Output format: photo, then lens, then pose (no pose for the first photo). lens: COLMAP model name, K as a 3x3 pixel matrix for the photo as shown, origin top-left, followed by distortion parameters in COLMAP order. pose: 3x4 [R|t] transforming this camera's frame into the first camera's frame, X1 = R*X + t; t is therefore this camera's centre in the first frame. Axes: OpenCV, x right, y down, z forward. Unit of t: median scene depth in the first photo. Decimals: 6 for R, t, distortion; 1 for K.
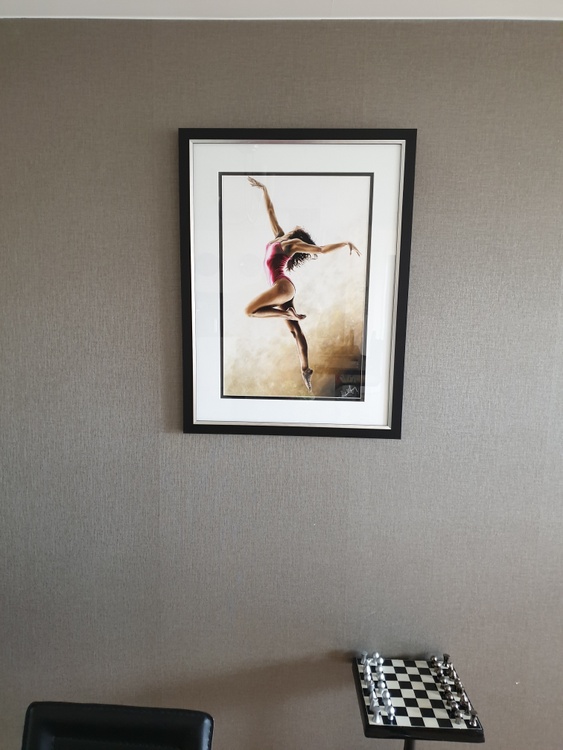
lens RADIAL K [[573.8, 0, 278.5], [0, 573.8, 379.0], [0, 0, 1]] dist [0.057765, -0.056817]
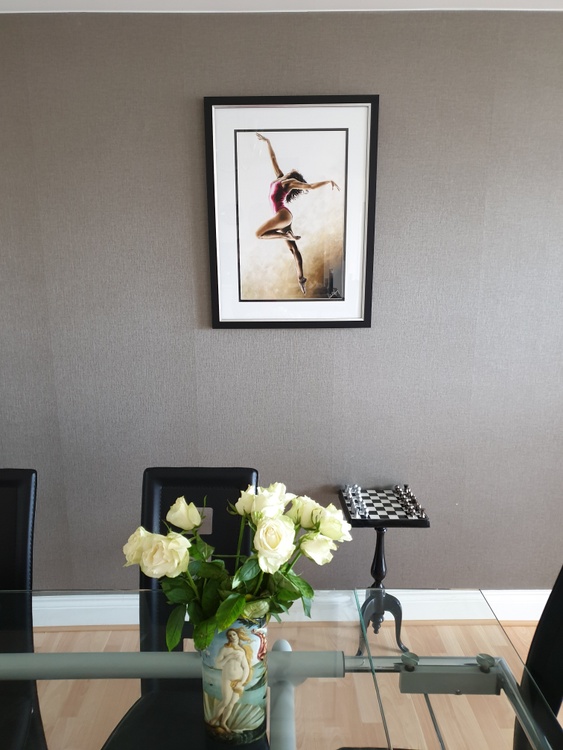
lens RADIAL K [[573.8, 0, 275.1], [0, 573.8, 376.9], [0, 0, 1]] dist [0.057765, -0.056817]
pose [[0.999128, -0.029246, 0.029811, -0.063080], [0.027078, 0.997130, 0.070706, 0.121534], [-0.031793, -0.069837, 0.997052, -0.379191]]
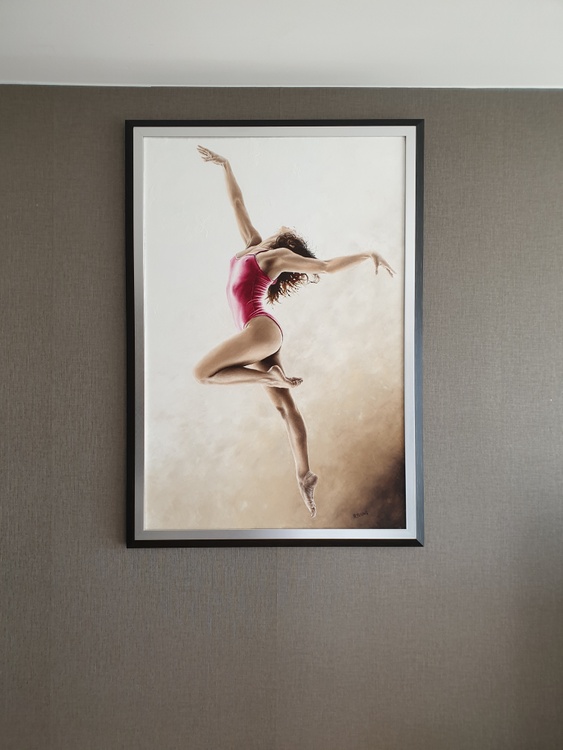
lens RADIAL K [[573.8, 0, 282.3], [0, 573.8, 376.8], [0, 0, 1]] dist [0.057765, -0.056817]
pose [[0.996635, -0.016766, 0.080230, -0.017866], [0.030326, 0.984819, -0.170915, -0.015810], [-0.076147, 0.172773, 0.982014, 0.437507]]
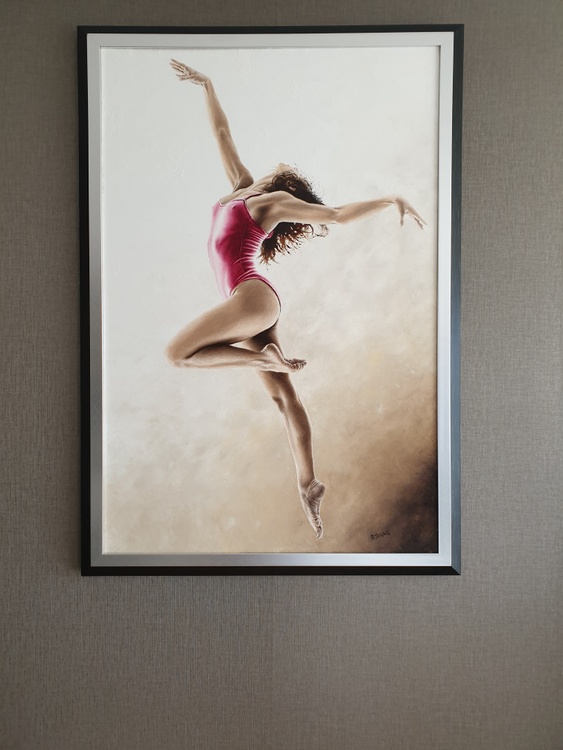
lens RADIAL K [[573.8, 0, 280.8], [0, 573.8, 362.1], [0, 0, 1]] dist [0.057765, -0.056817]
pose [[0.997290, -0.015449, 0.071932, -0.003342], [0.027757, 0.984461, -0.173397, -0.033236], [-0.068135, 0.174923, 0.982222, 0.562523]]
